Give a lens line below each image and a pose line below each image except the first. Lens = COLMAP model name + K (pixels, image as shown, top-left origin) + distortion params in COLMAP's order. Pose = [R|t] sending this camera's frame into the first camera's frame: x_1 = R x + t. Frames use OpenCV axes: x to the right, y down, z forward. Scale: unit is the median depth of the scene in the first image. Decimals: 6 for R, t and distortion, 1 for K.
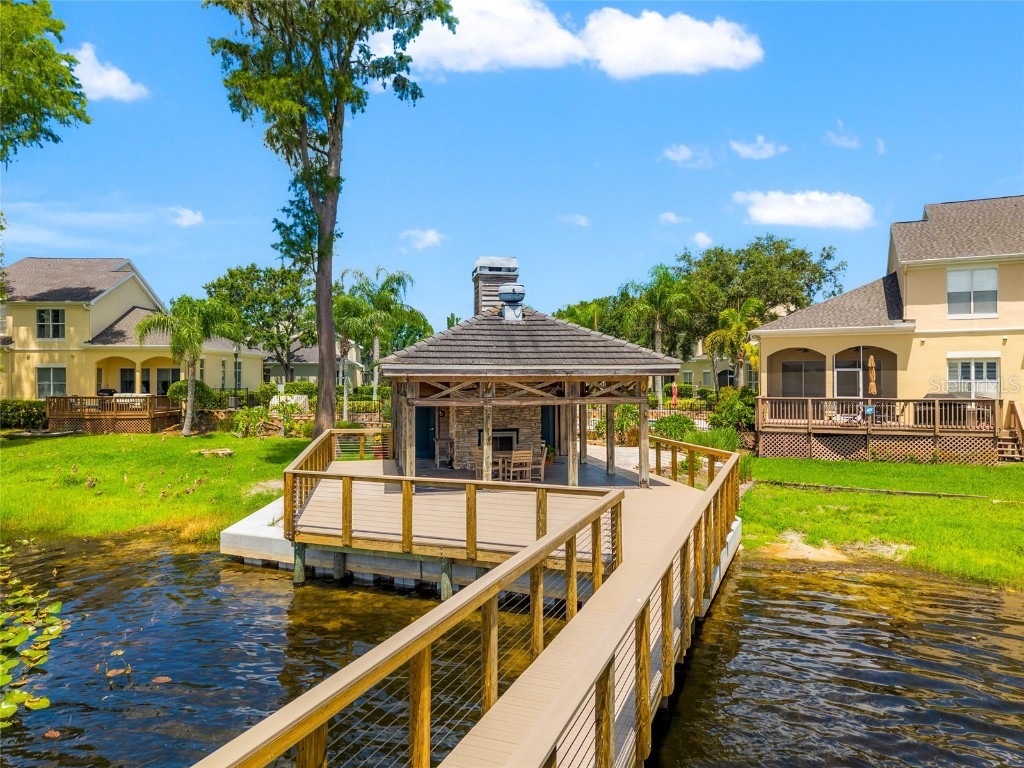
lens RADIAL K [[707.7, 0, 512.0], [0, 707.7, 384.0], [0, 0, 1]] dist [-0.001687, 0.001092]
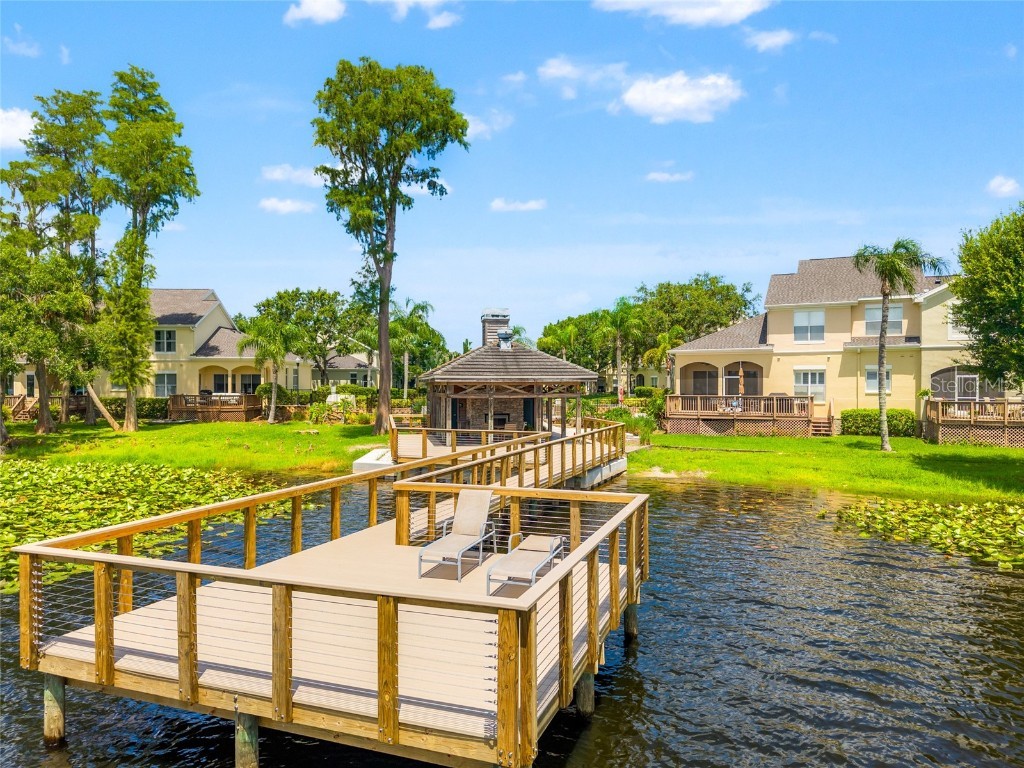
lens RADIAL K [[707.7, 0, 512.0], [0, 707.7, 384.0], [0, 0, 1]] dist [-0.001687, 0.001092]
pose [[0.999997, 0.001545, -0.001645, 0.011100], [-0.001552, 0.999990, -0.004087, 0.000943], [0.001639, 0.004090, 0.999990, -0.400713]]
